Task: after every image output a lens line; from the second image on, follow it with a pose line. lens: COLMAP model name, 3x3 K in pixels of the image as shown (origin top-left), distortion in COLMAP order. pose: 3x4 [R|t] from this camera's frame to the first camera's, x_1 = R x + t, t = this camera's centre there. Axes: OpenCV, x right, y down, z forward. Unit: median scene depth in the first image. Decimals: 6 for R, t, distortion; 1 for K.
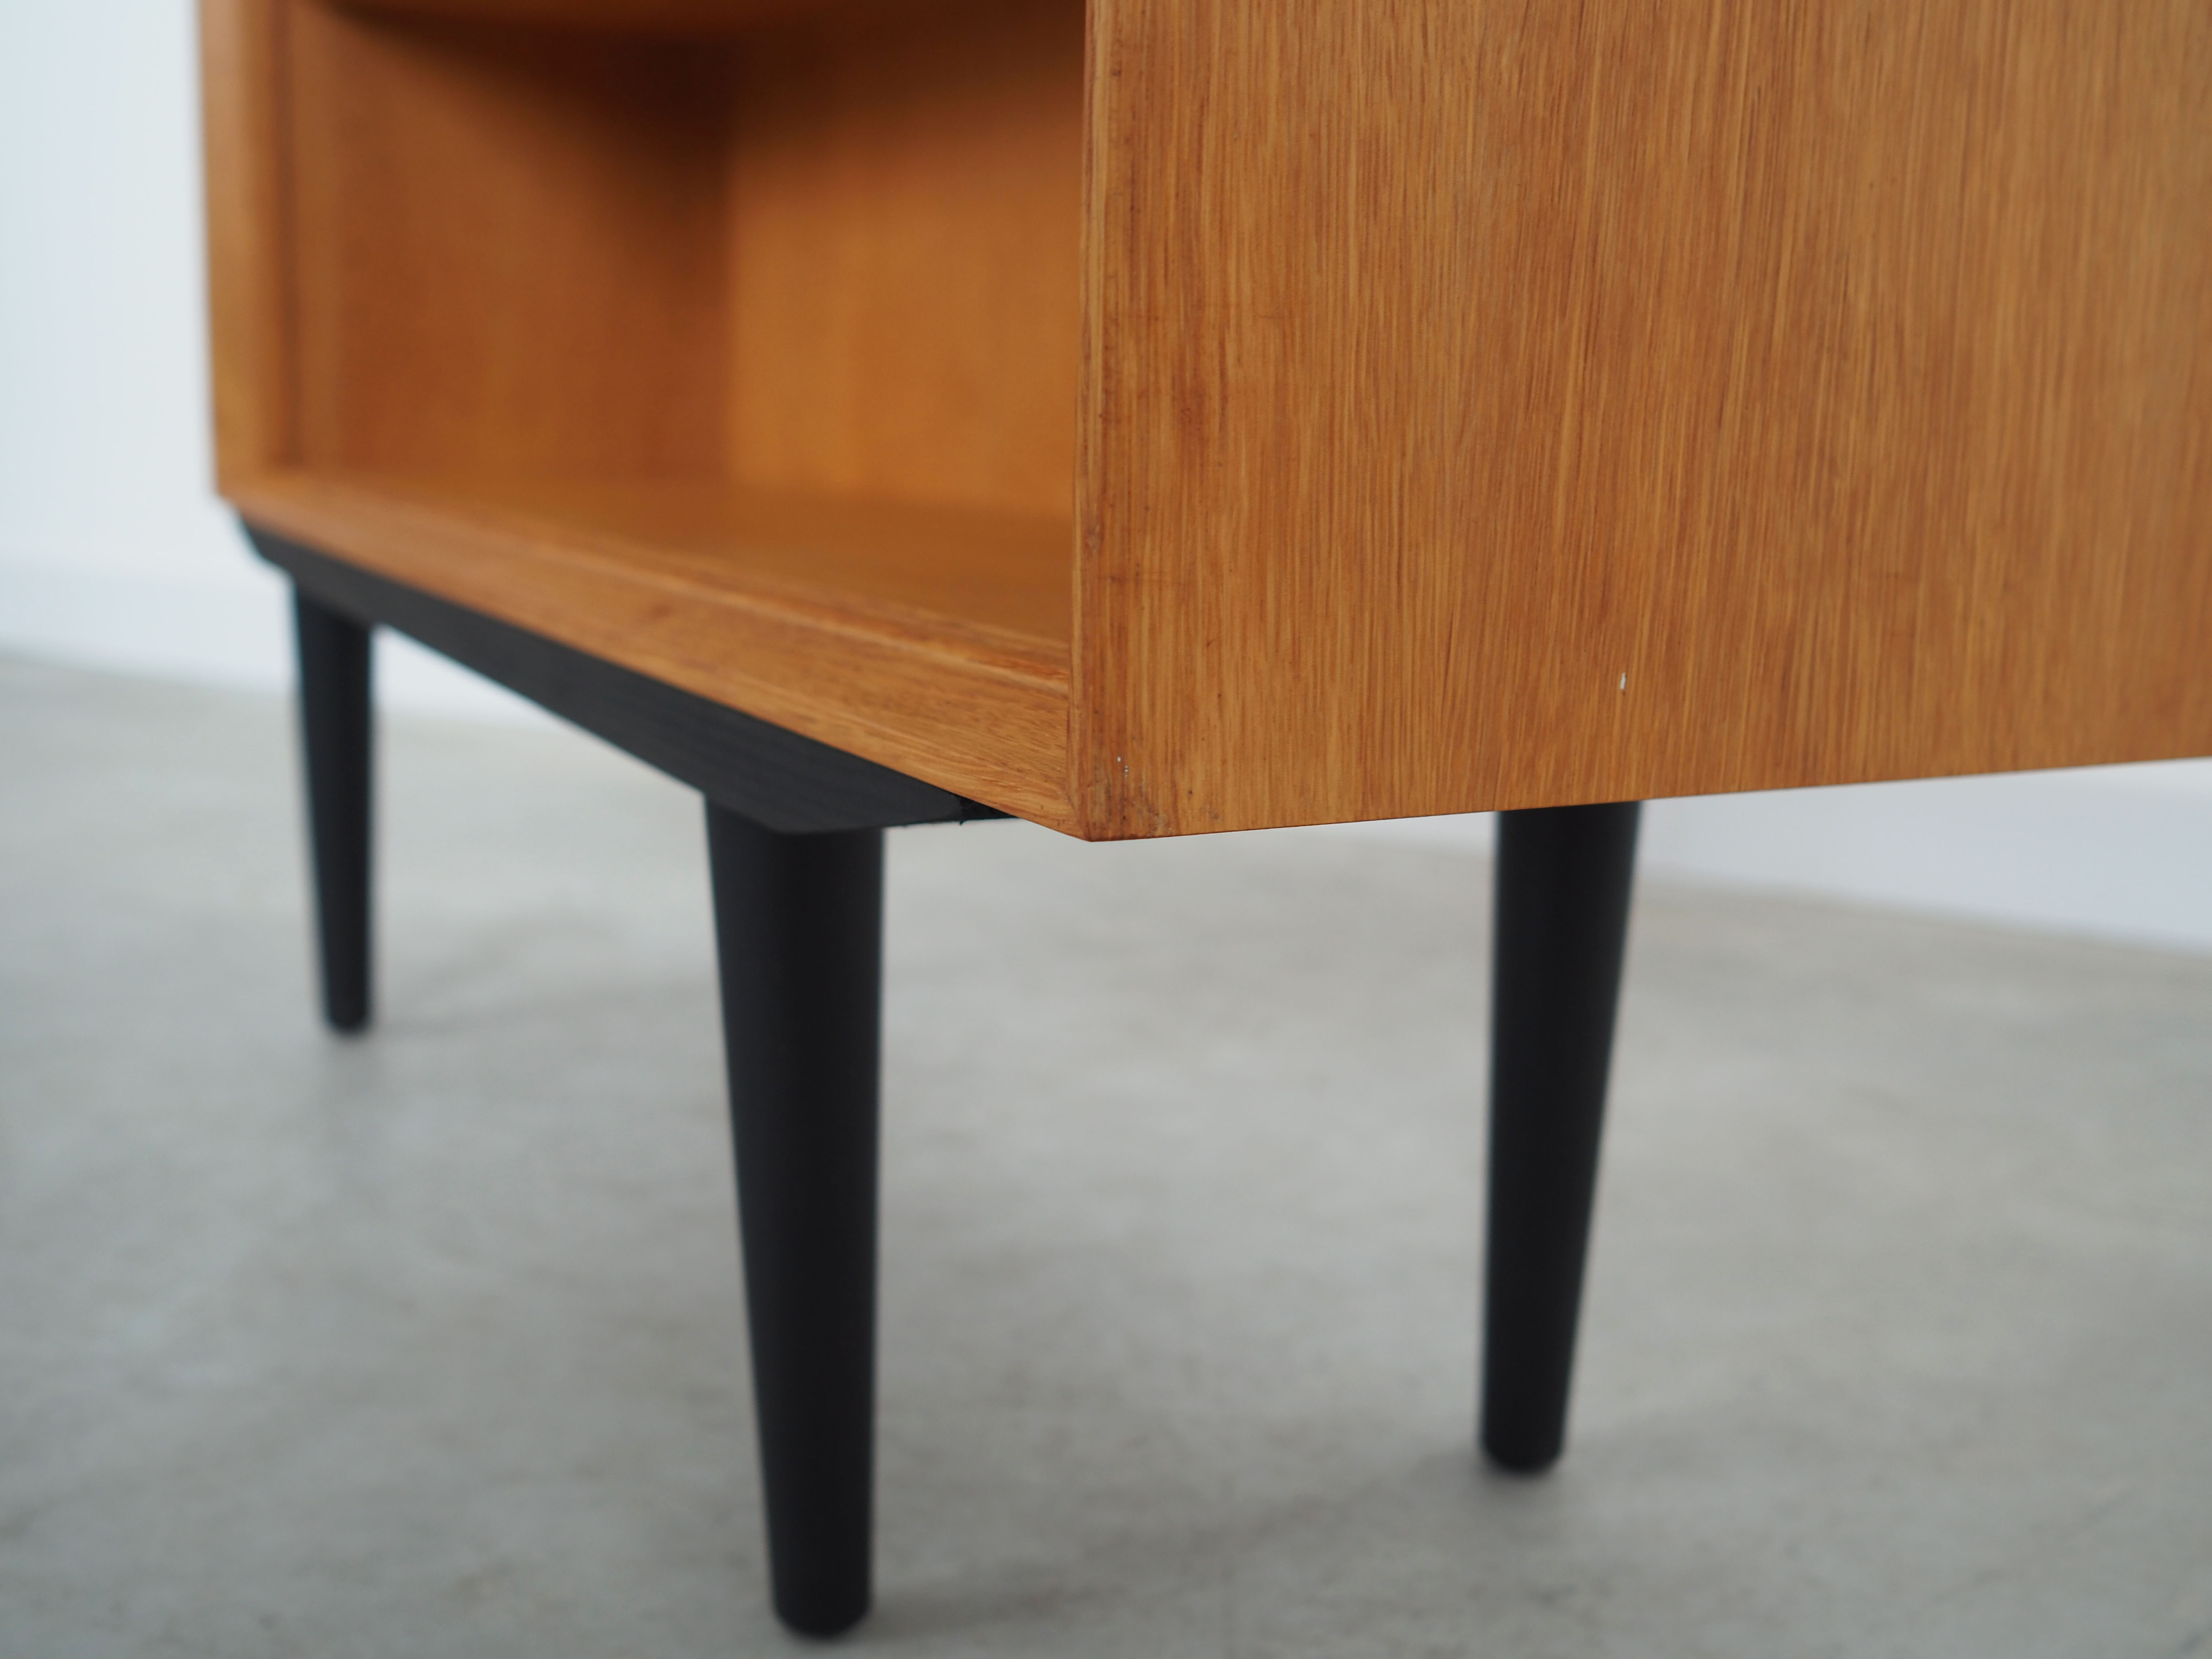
lens RADIAL K [[2206.5, 0, 1099.7], [0, 2206.5, 820.7], [0, 0, 1]] dist [-0.040747, 0.029591]
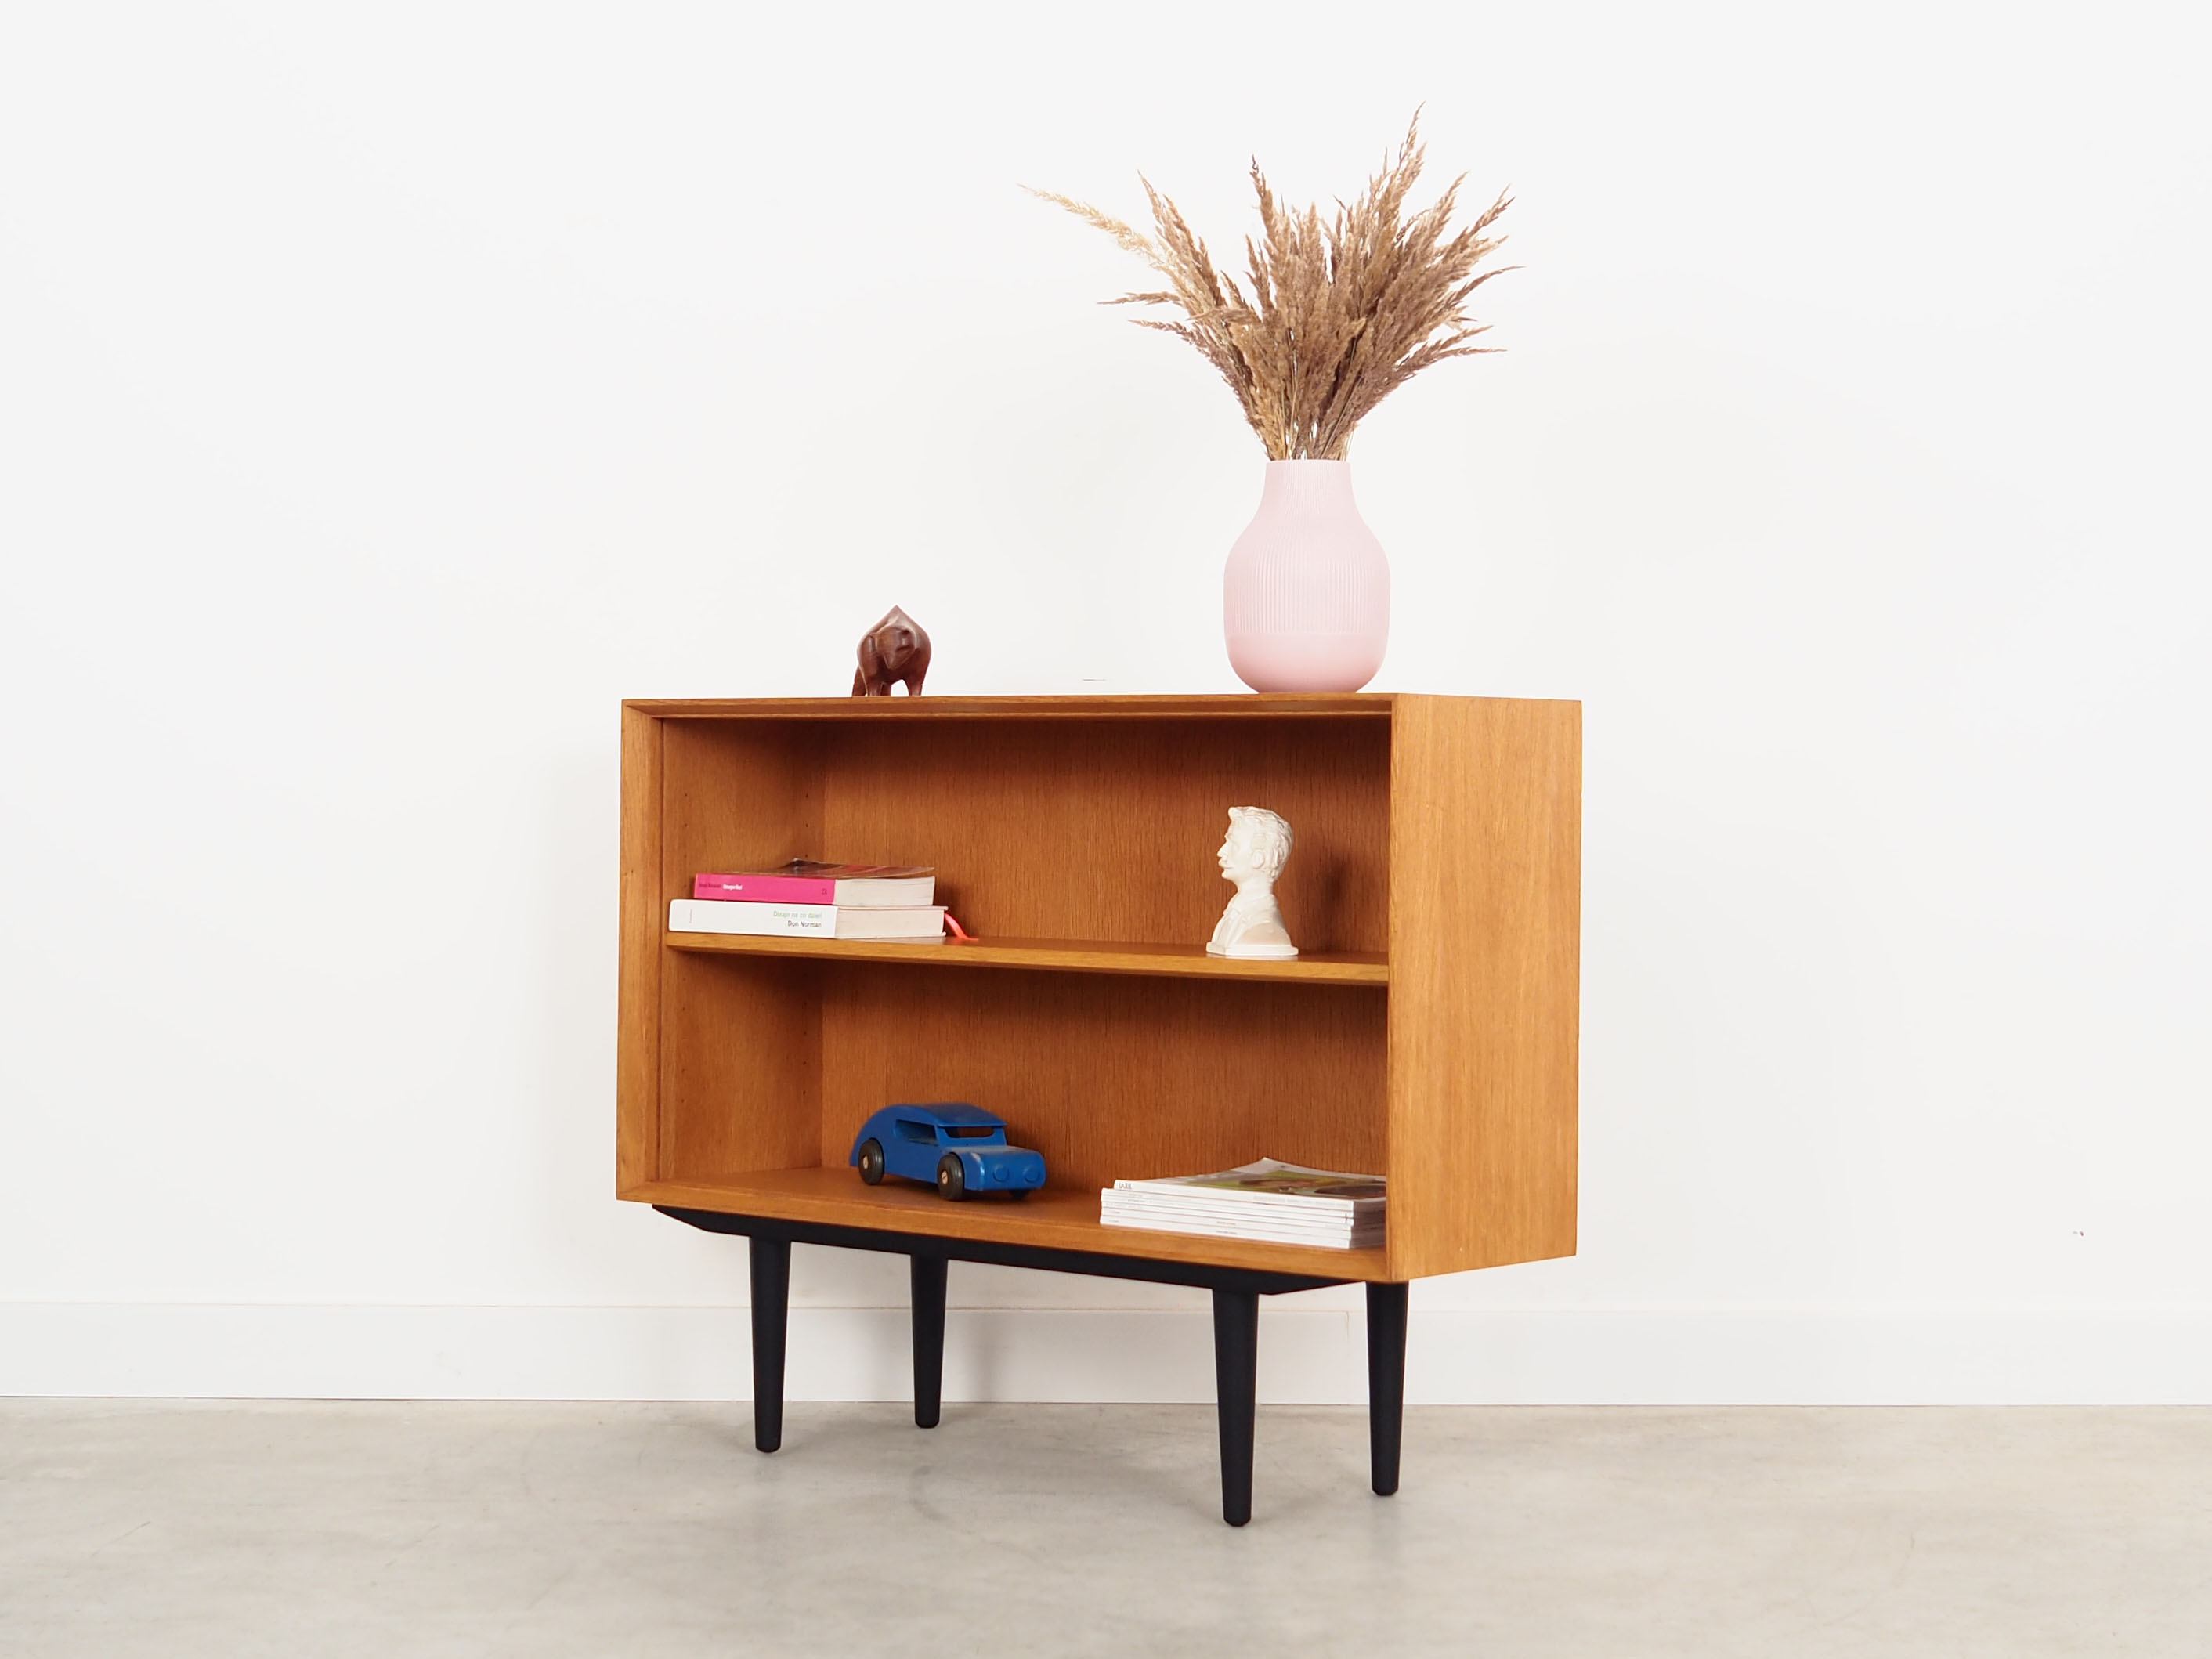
lens RADIAL K [[2206.3, 0, 1099.7], [0, 2206.3, 820.7], [0, 0, 1]] dist [-0.040747, 0.029591]
pose [[0.955884, -0.006304, 0.293678, -1.962603], [0.080973, 0.966689, -0.242807, 0.139995], [-0.282364, 0.255876, 0.924553, -3.571215]]
